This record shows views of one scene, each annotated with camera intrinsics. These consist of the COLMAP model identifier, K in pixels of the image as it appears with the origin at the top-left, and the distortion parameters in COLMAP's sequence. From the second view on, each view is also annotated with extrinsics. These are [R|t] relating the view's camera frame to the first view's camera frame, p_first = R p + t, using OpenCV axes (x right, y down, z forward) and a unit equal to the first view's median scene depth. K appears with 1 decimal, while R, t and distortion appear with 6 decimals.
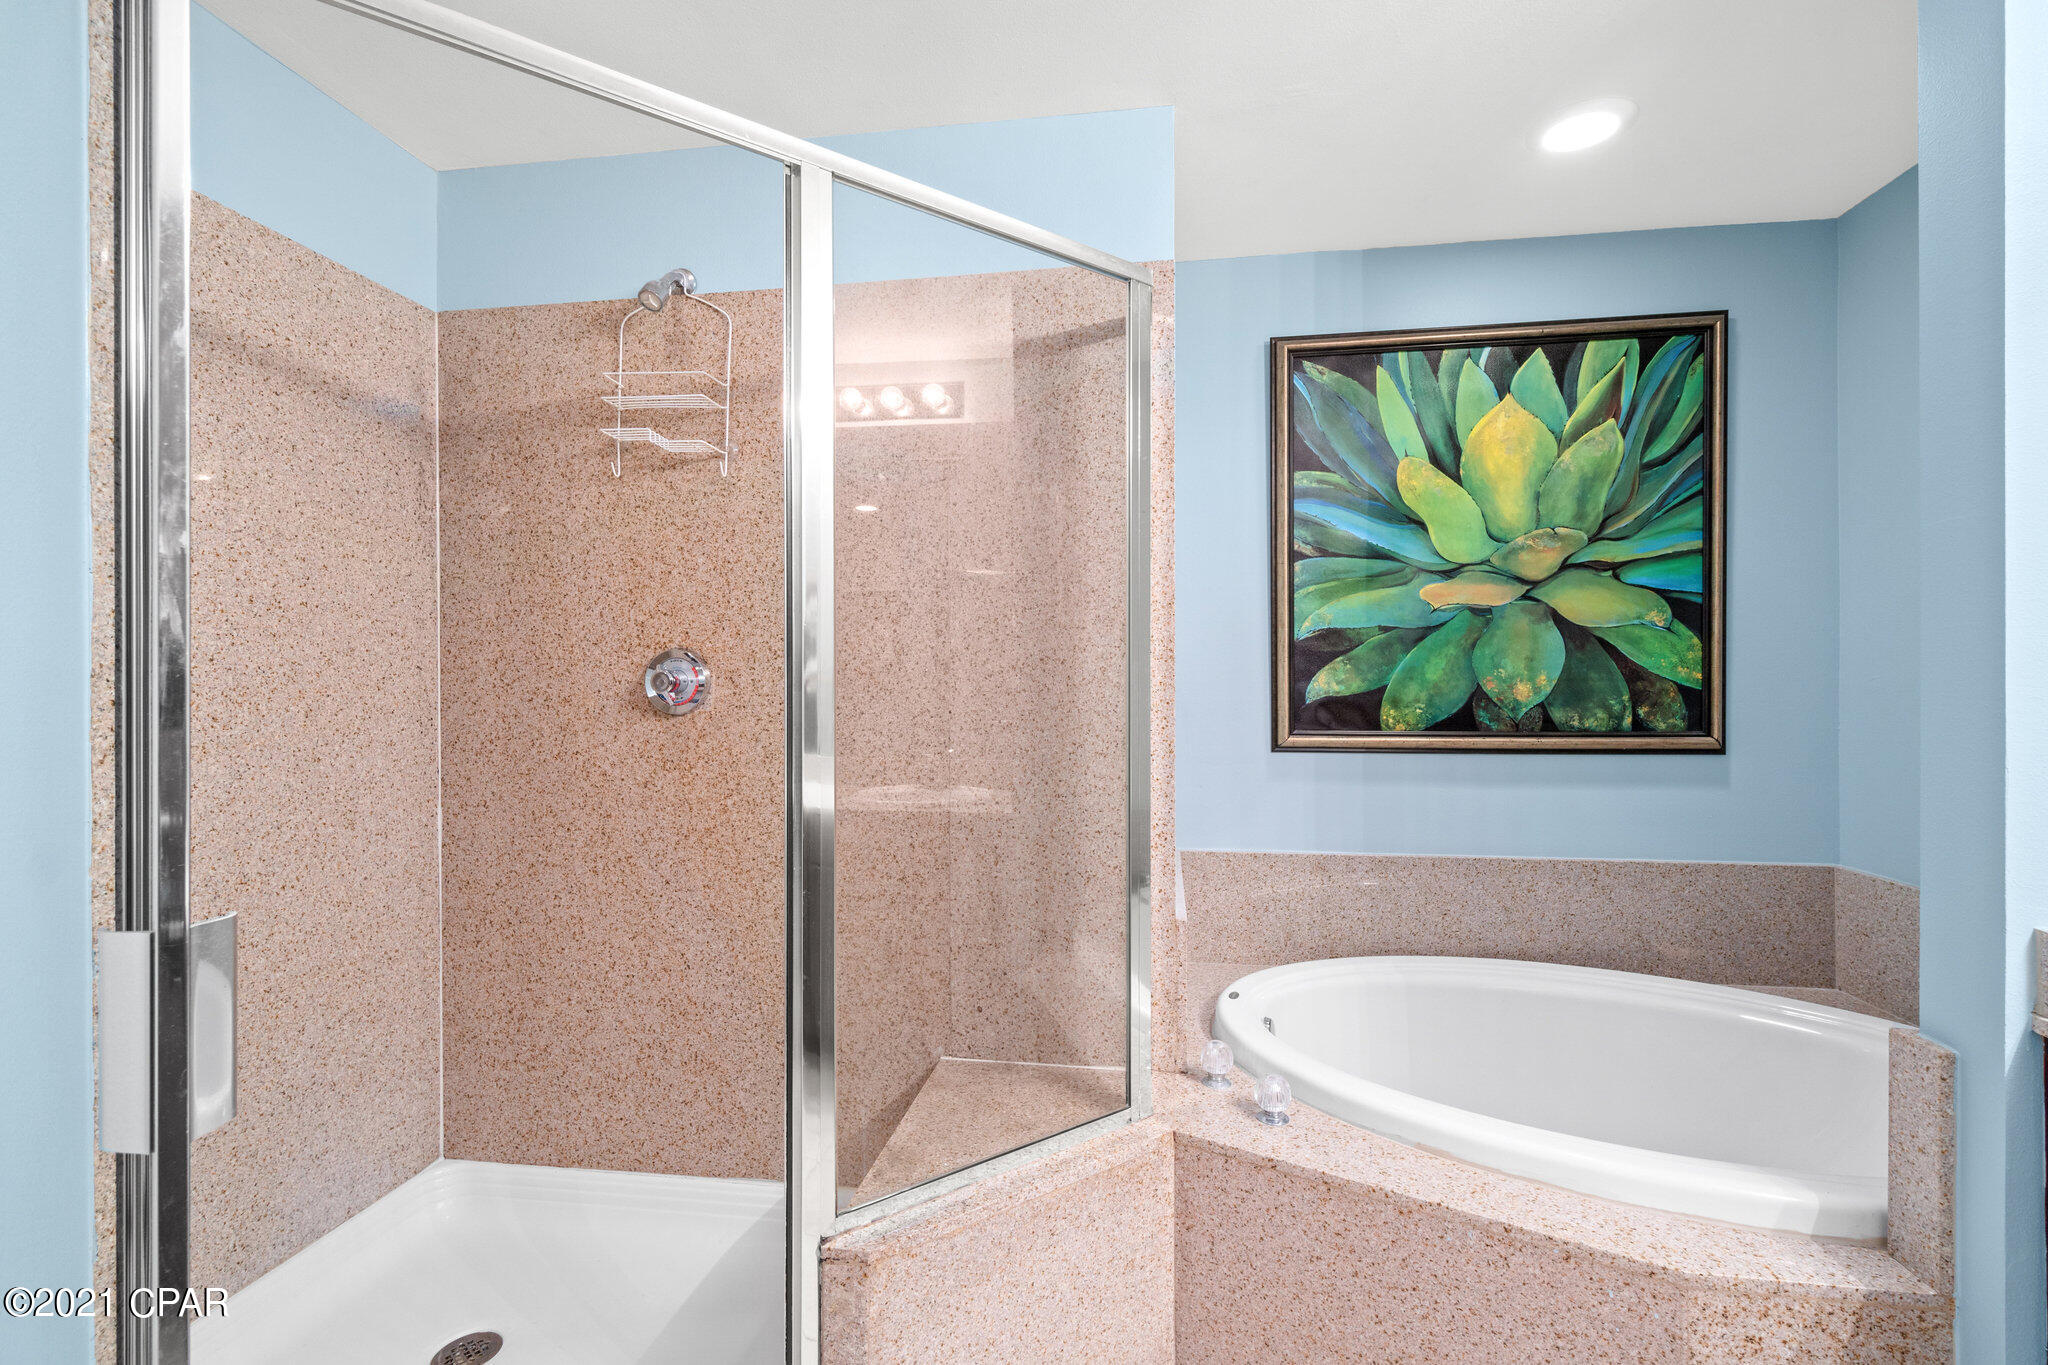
lens RADIAL K [[886.6, 0, 1032.1], [0, 886.6, 677.0], [0, 0, 1]] dist [-0.003085, 0.001137]
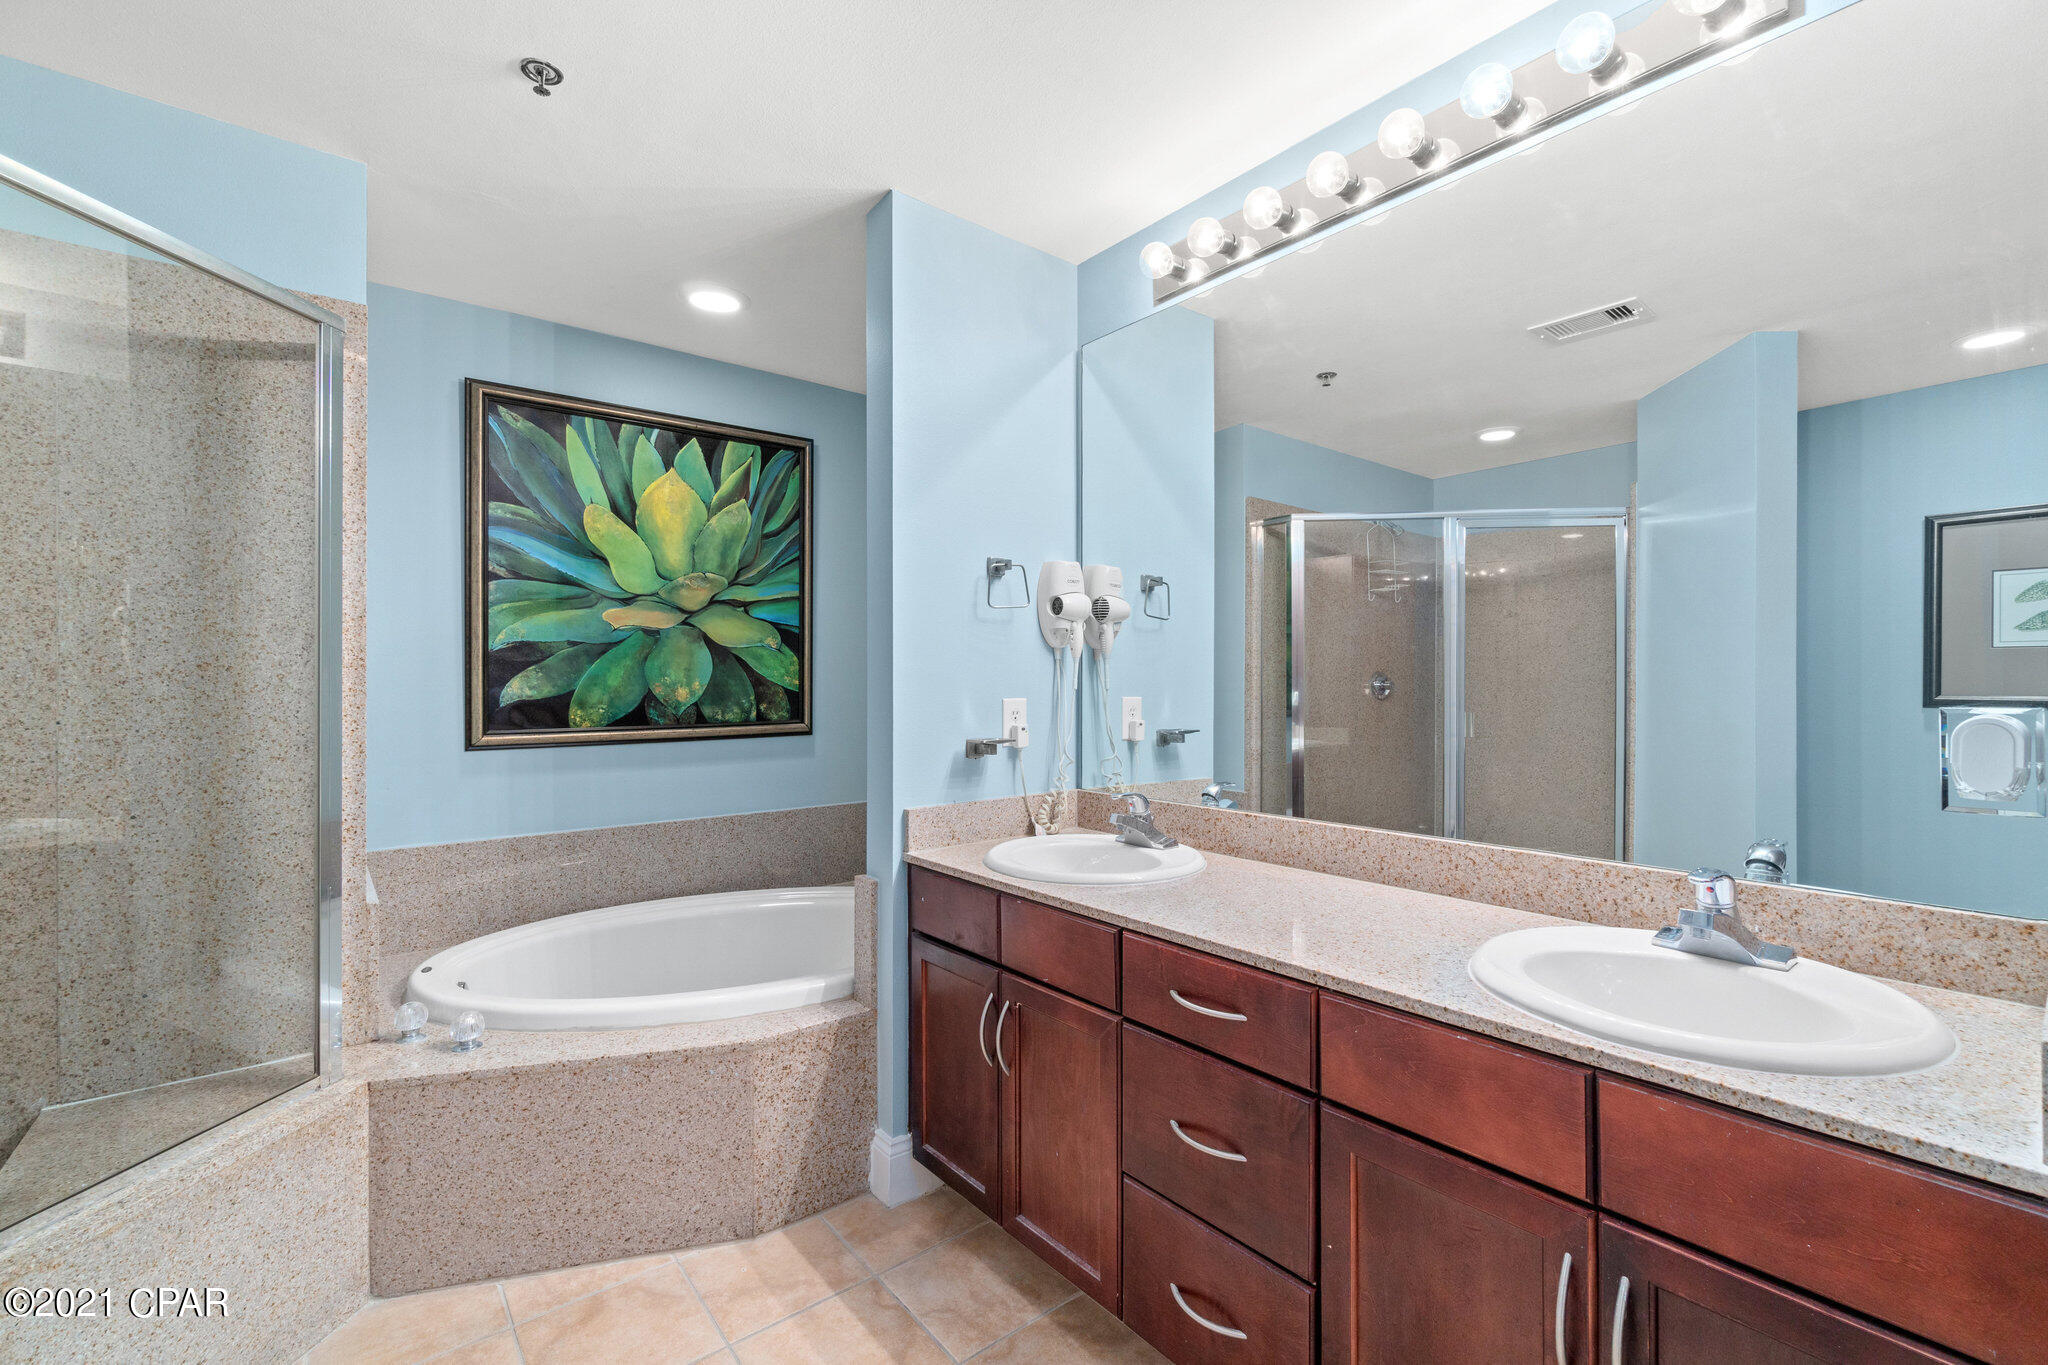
lens RADIAL K [[886.6, 0, 1034.7], [0, 886.6, 678.9], [0, 0, 1]] dist [-0.003085, 0.001137]
pose [[0.667586, 0.002951, 0.744527, -0.099982], [-0.000431, 0.999994, -0.003577, -0.002285], [-0.744533, 0.002068, 0.667583, -0.340987]]
